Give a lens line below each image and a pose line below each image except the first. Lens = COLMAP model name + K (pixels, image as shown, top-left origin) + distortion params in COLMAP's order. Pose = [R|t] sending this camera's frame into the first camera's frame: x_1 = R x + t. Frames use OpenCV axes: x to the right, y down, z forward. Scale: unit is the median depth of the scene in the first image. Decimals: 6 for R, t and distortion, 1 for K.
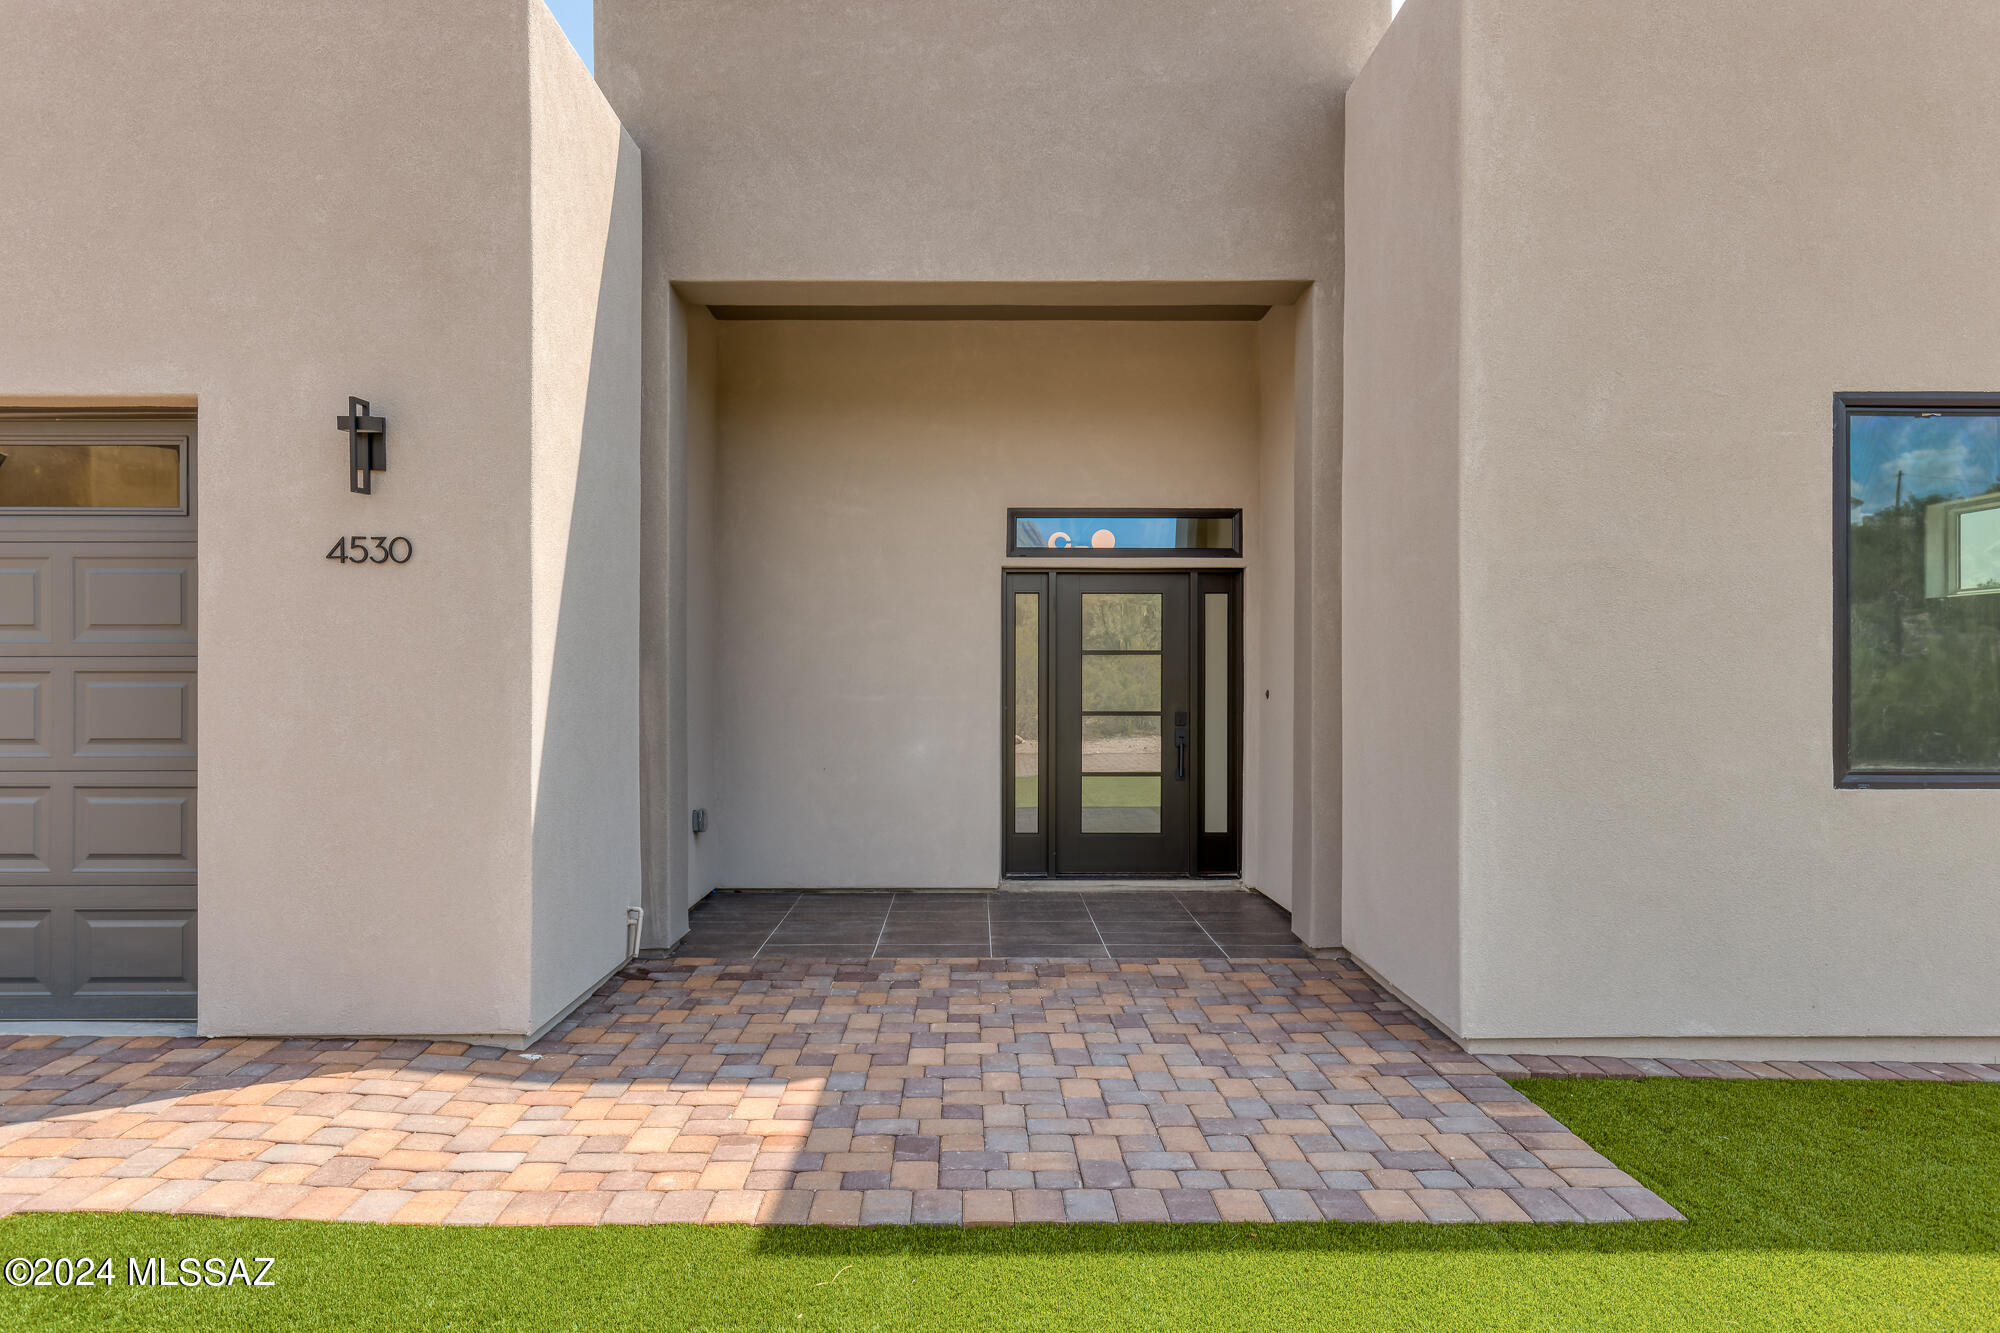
lens RADIAL K [[1452.6, 0, 990.8], [0, 1452.6, 672.4], [0, 0, 1]] dist [-0.012088, -0.001377]
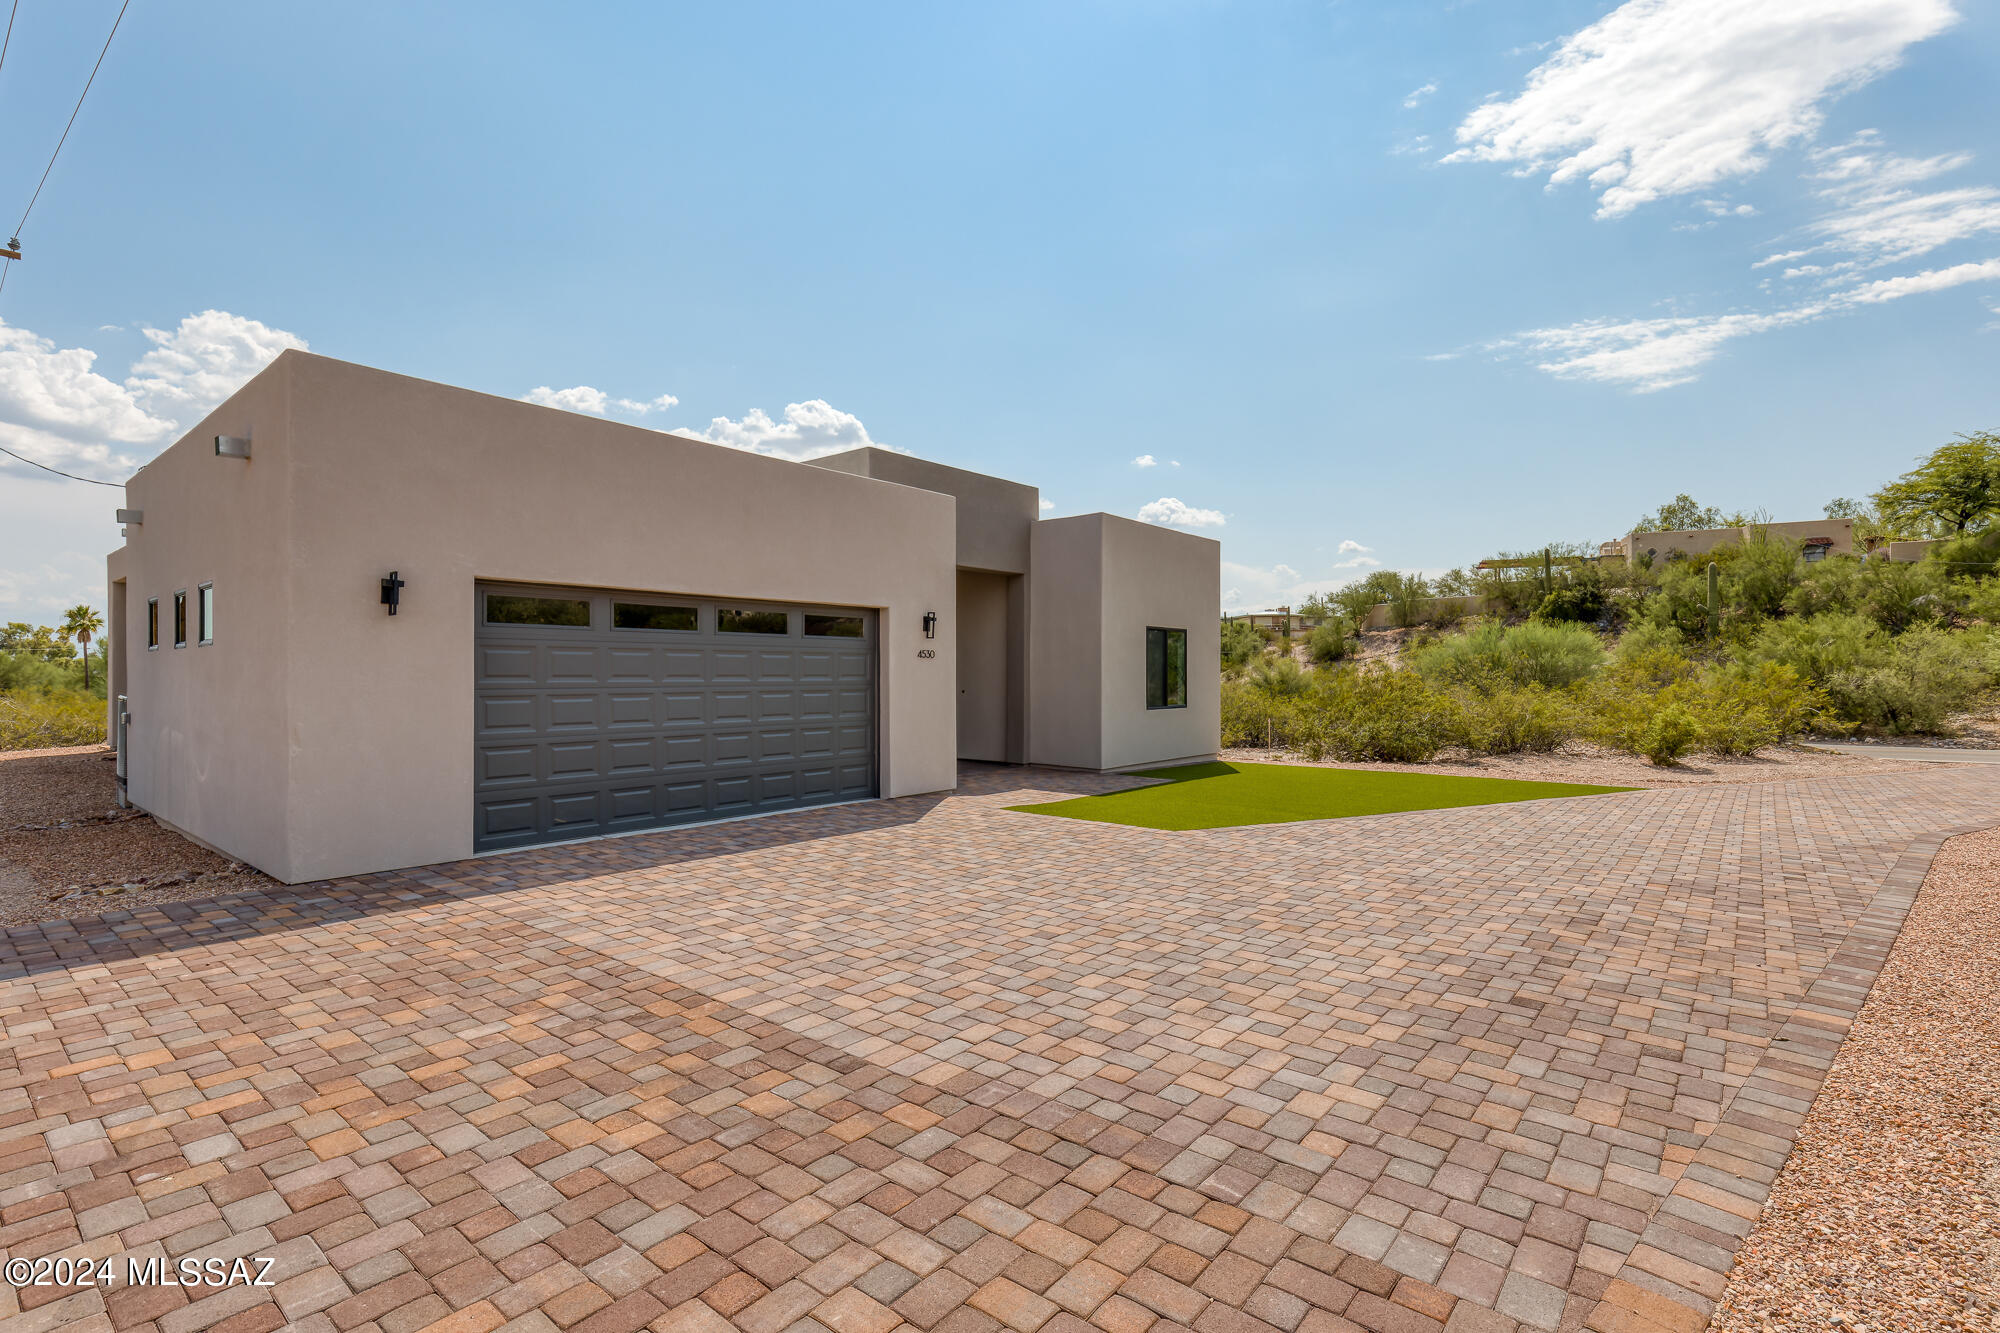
lens RADIAL K [[934.0, 0, 999.5], [0, 934.0, 680.0], [0, 0, 1]] dist [0.006778, 0.001342]
pose [[0.650490, -0.003875, 0.759505, -1.135226], [-0.011369, 0.999825, 0.014839, -0.032116], [-0.759430, -0.018288, 0.650332, -0.334244]]
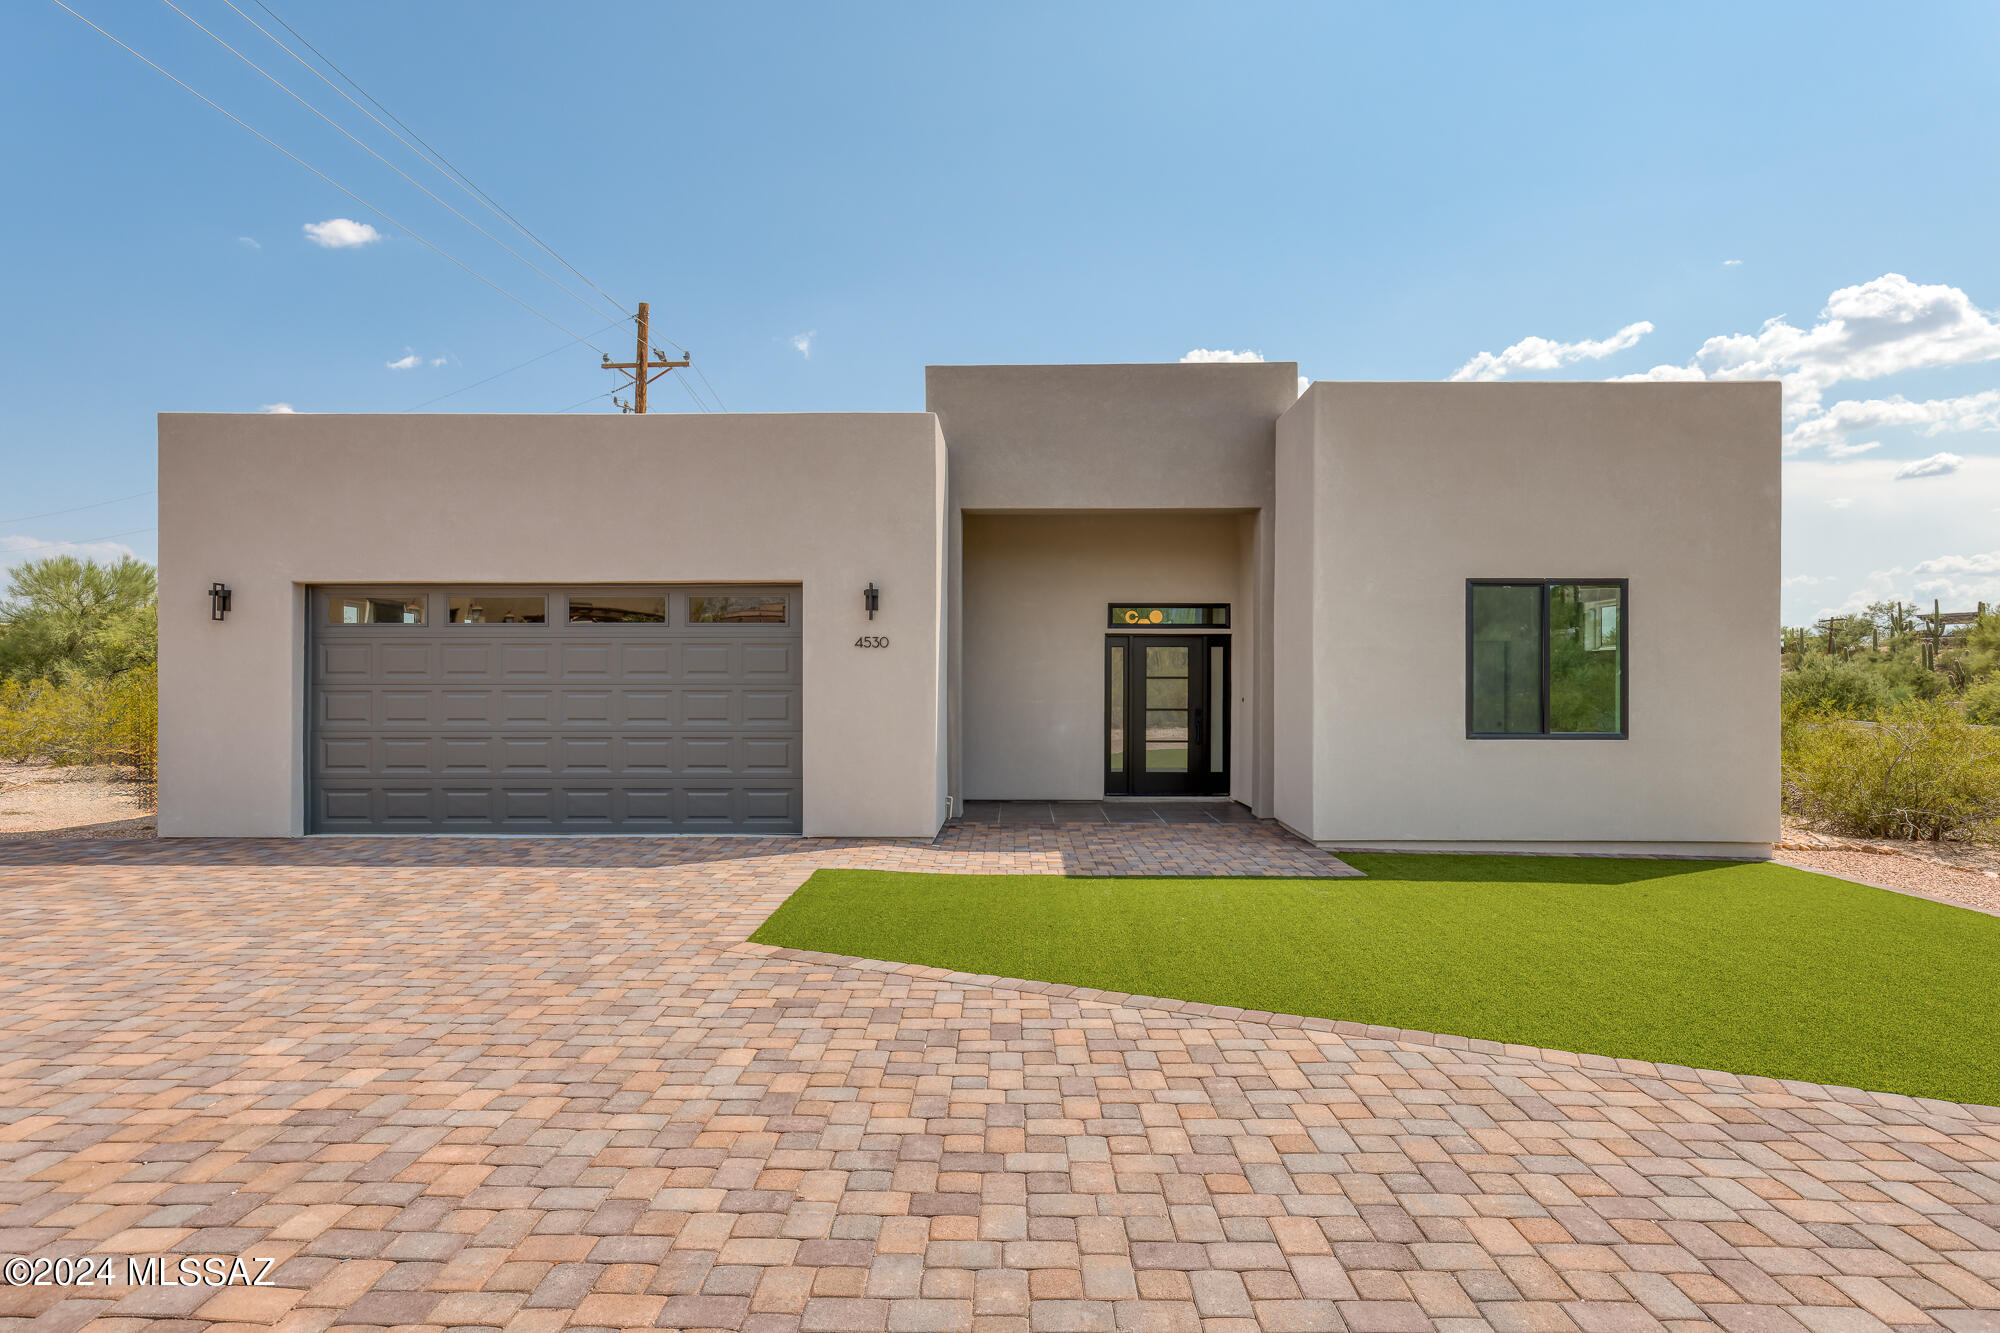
lens RADIAL K [[1151.9, 0, 1007.5], [0, 1151.9, 669.6], [0, 0, 1]] dist [-0.003580, -0.002302]
pose [[0.999500, 0.001120, -0.031604, -0.074845], [-0.001414, 0.999956, -0.009285, -0.010839], [0.031593, 0.009325, 0.999457, -0.545476]]
